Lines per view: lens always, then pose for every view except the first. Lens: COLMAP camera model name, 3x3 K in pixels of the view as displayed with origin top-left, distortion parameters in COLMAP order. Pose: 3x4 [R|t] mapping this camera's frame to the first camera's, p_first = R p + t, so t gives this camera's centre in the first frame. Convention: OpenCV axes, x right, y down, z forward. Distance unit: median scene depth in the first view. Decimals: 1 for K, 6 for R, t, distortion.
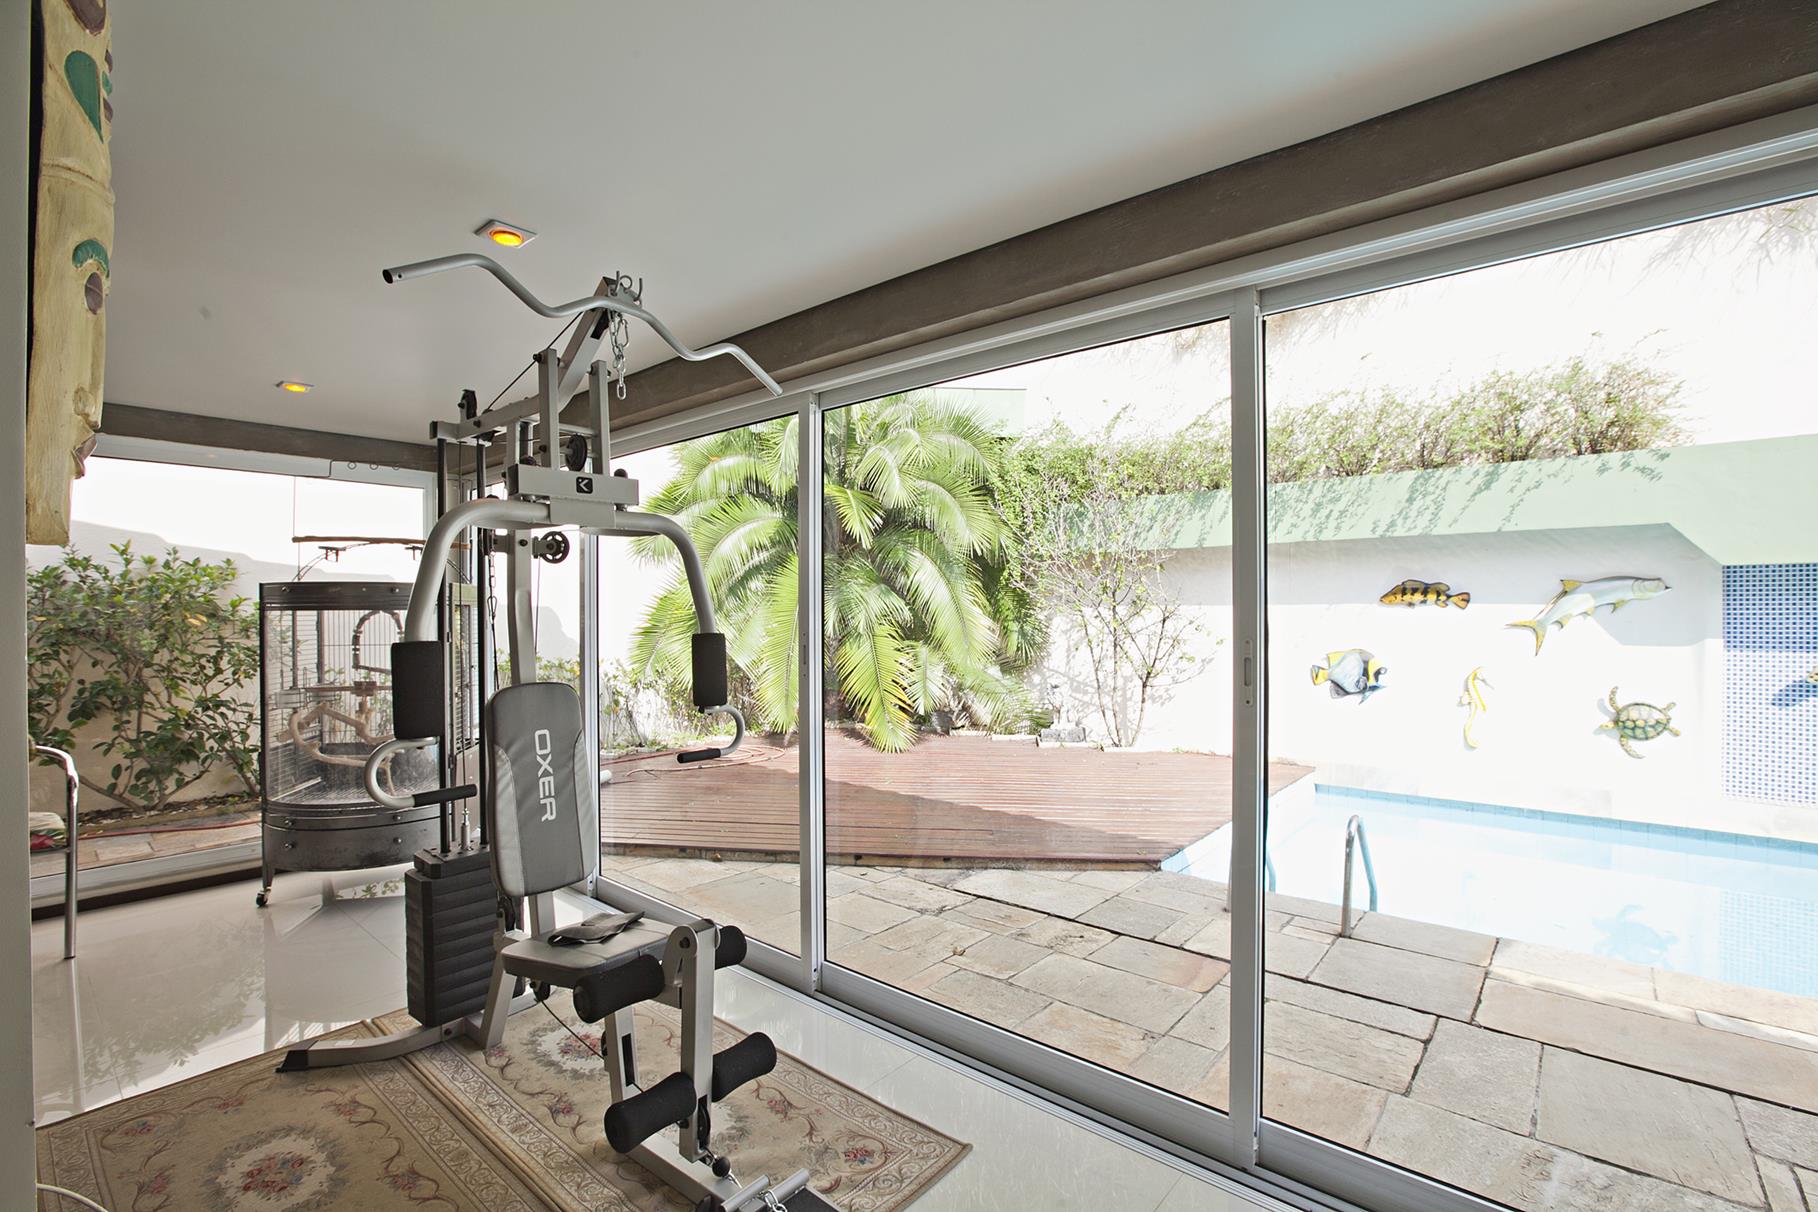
lens RADIAL K [[822.0, 0, 911.2], [0, 822.0, 611.8], [0, 0, 1]] dist [-0.057509, 0.000233]
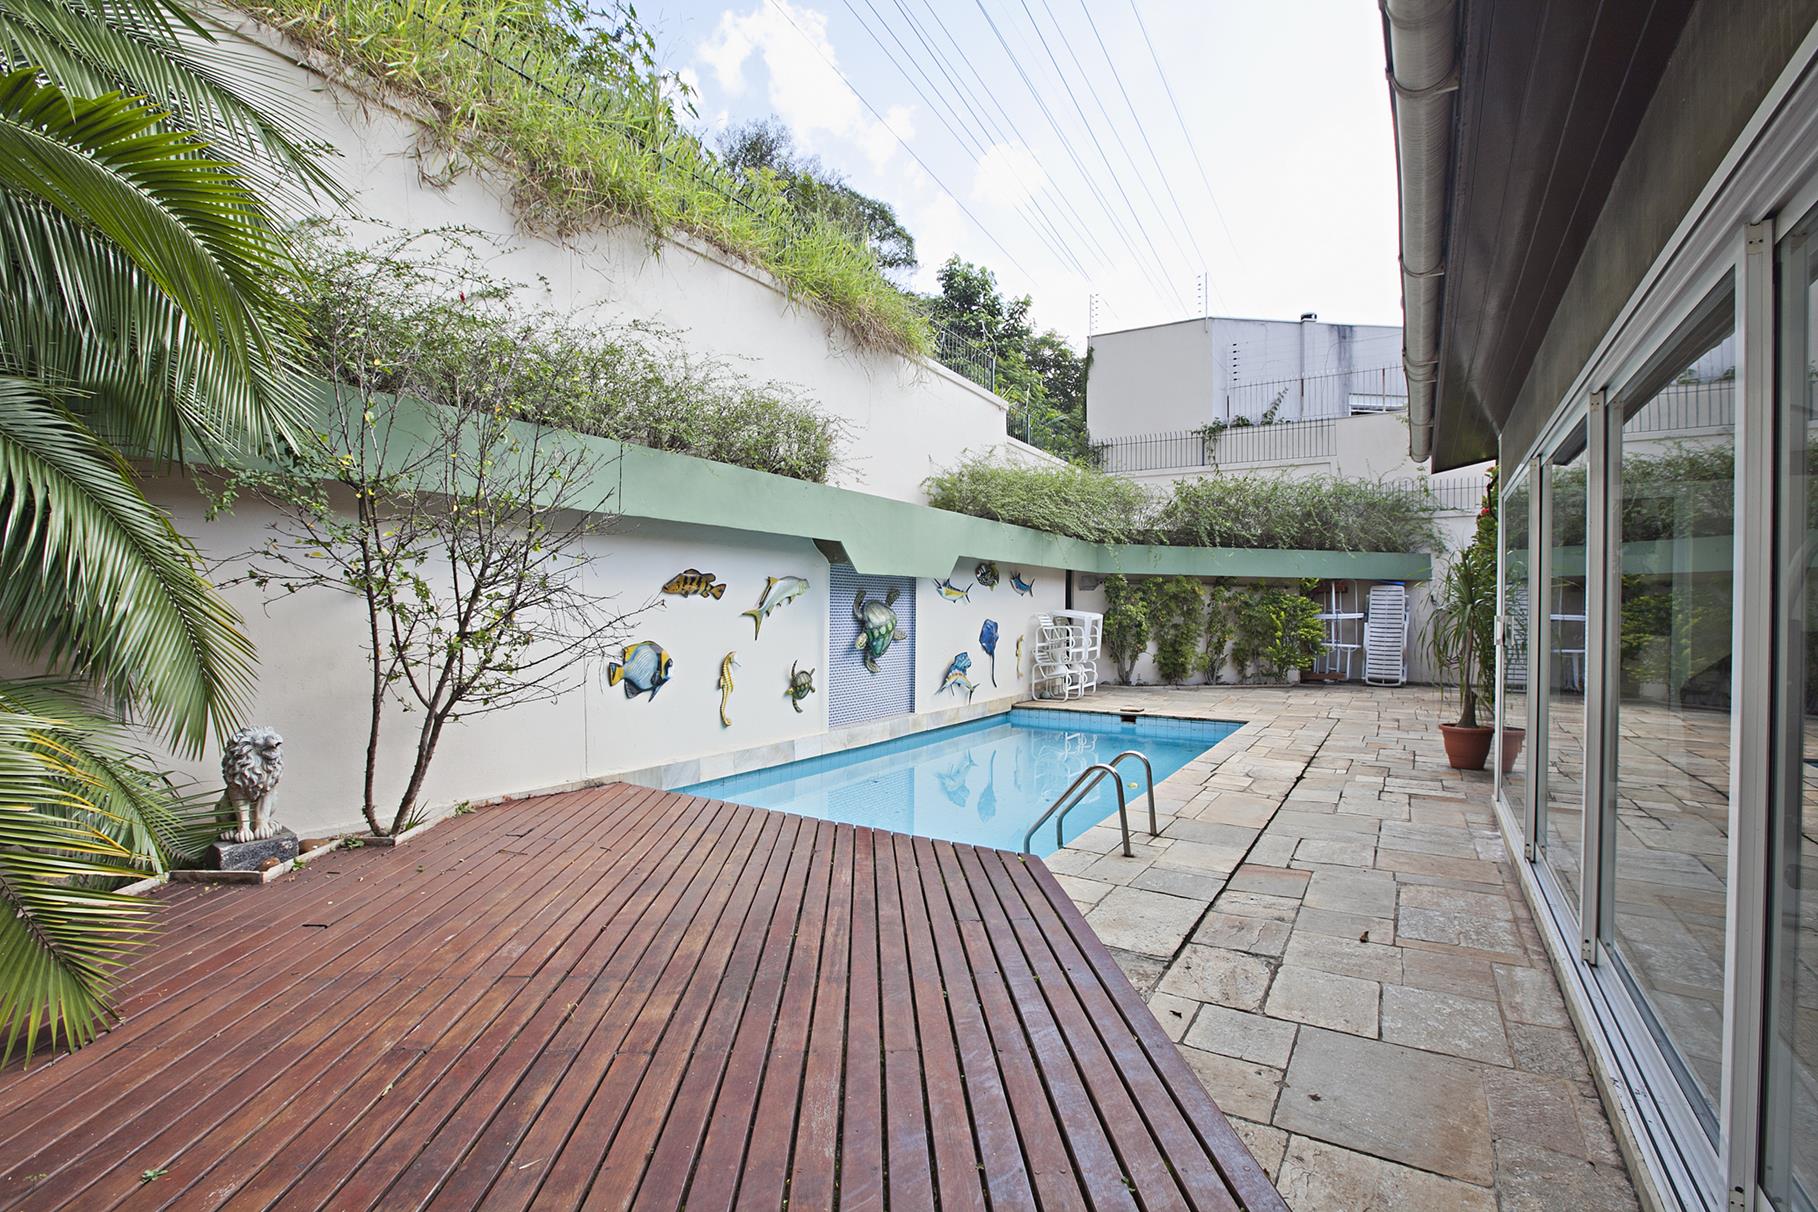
lens RADIAL K [[822.0, 0, 911.2], [0, 822.0, 611.8], [0, 0, 1]] dist [-0.057509, 0.000233]
pose [[-0.145208, 0.000122, 0.989401, -0.432241], [-0.006208, 0.999980, -0.001034, 0.012748], [-0.989382, -0.006293, -0.145205, 0.887083]]
